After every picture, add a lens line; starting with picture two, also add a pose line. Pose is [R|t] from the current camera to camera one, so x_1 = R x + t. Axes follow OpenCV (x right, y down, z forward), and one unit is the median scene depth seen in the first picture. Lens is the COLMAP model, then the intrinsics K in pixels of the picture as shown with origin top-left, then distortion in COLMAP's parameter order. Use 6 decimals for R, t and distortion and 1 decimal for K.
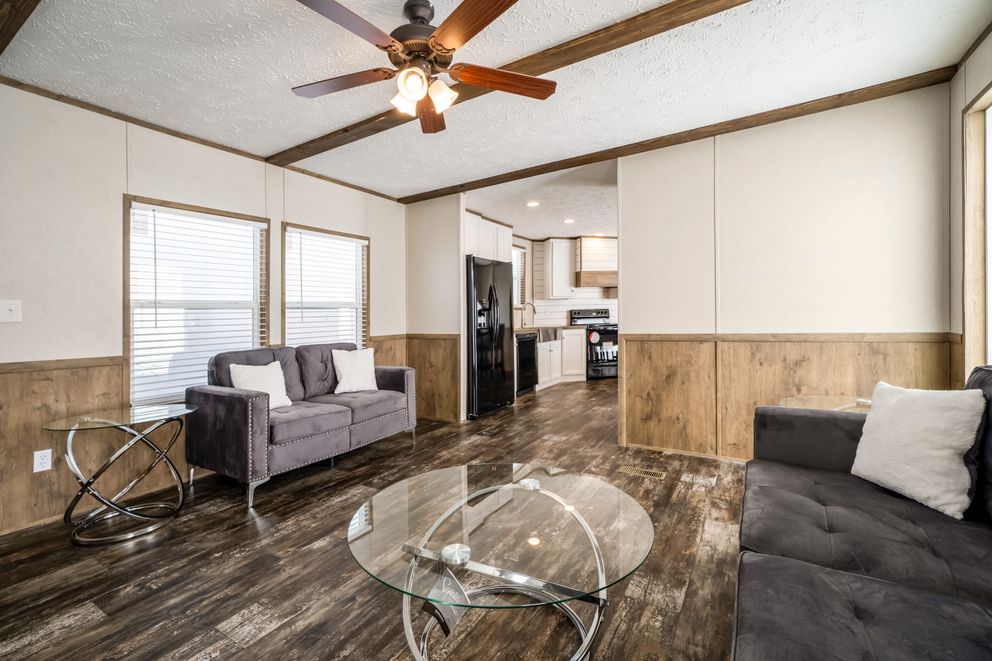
lens RADIAL K [[447.4, 0, 490.6], [0, 447.4, 323.9], [0, 0, 1]] dist [-0.001376, 0.007701]
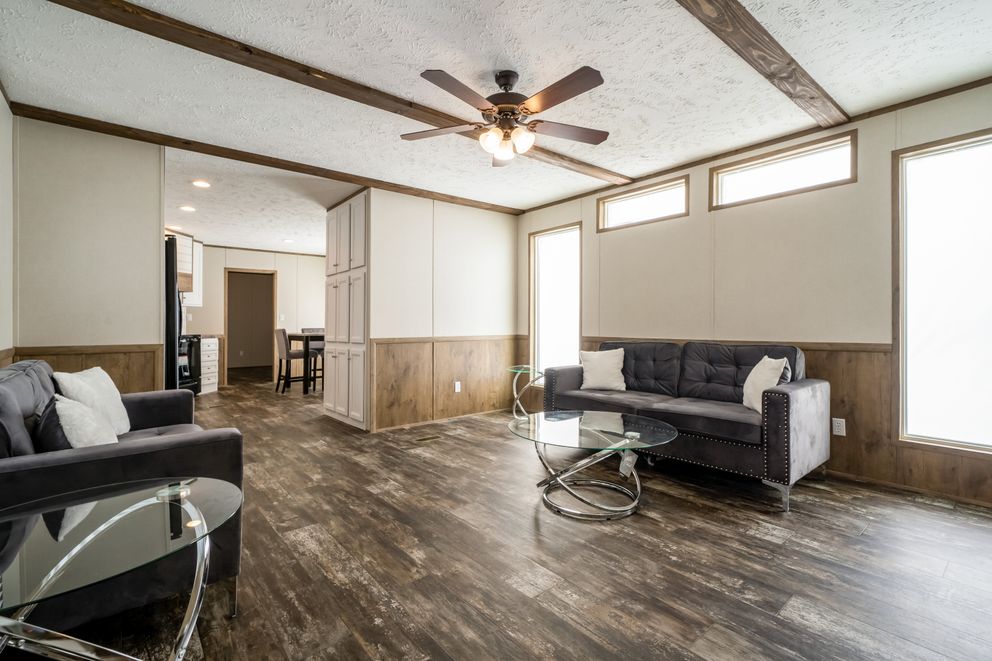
lens RADIAL K [[447.4, 0, 490.6], [0, 447.4, 323.9], [0, 0, 1]] dist [-0.001376, 0.007701]
pose [[0.304096, 0.022170, 0.952383, -1.186748], [0.010644, 0.999588, -0.026667, 0.027727], [-0.952582, 0.018247, 0.303735, 0.528576]]
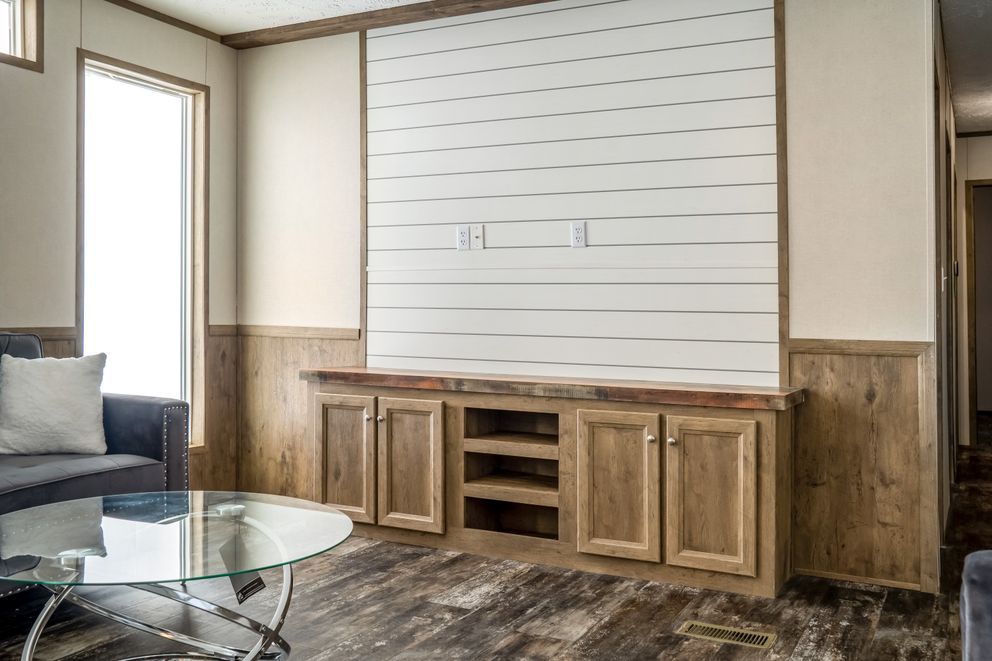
lens RADIAL K [[940.0, 0, 467.8], [0, 940.0, 302.5], [0, 0, 1]] dist [-0.064195, 0.096532]
pose [[-0.996413, 0.012131, -0.083748, -0.232302], [0.011972, 0.999925, 0.002408, 0.018619], [0.083771, 0.001397, -0.996484, 1.702069]]
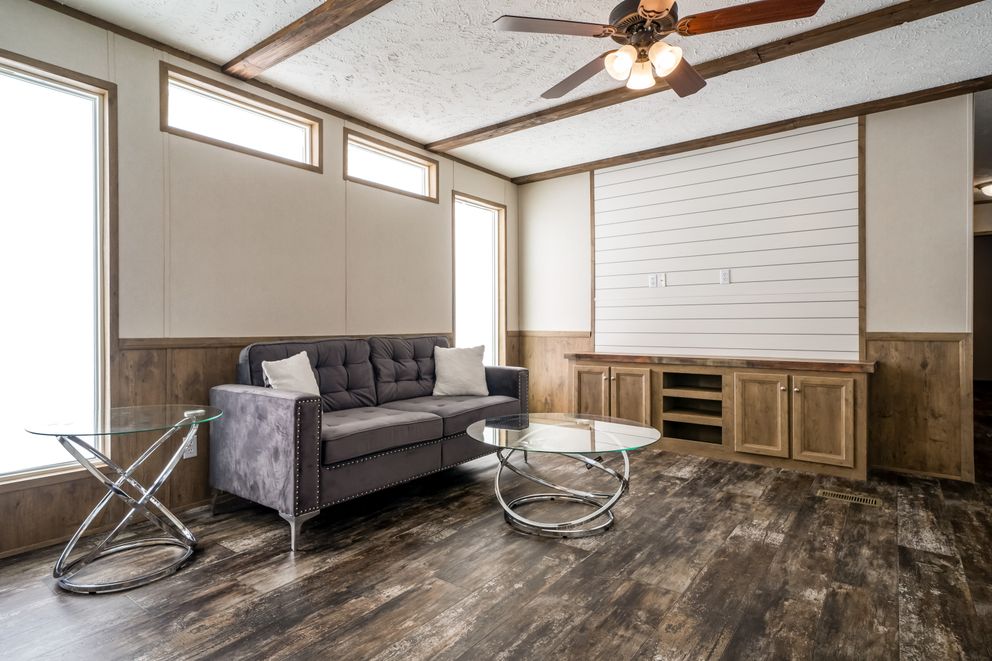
lens RADIAL K [[524.0, 0, 496.0], [0, 524.0, 330.5], [0, 0, 1]] dist [0.029860, 0.000381]
pose [[-0.995994, 0.031225, 0.083791, 0.051634], [0.033090, 0.999232, 0.020965, 0.016453], [-0.083072, 0.023654, -0.996263, 1.820059]]
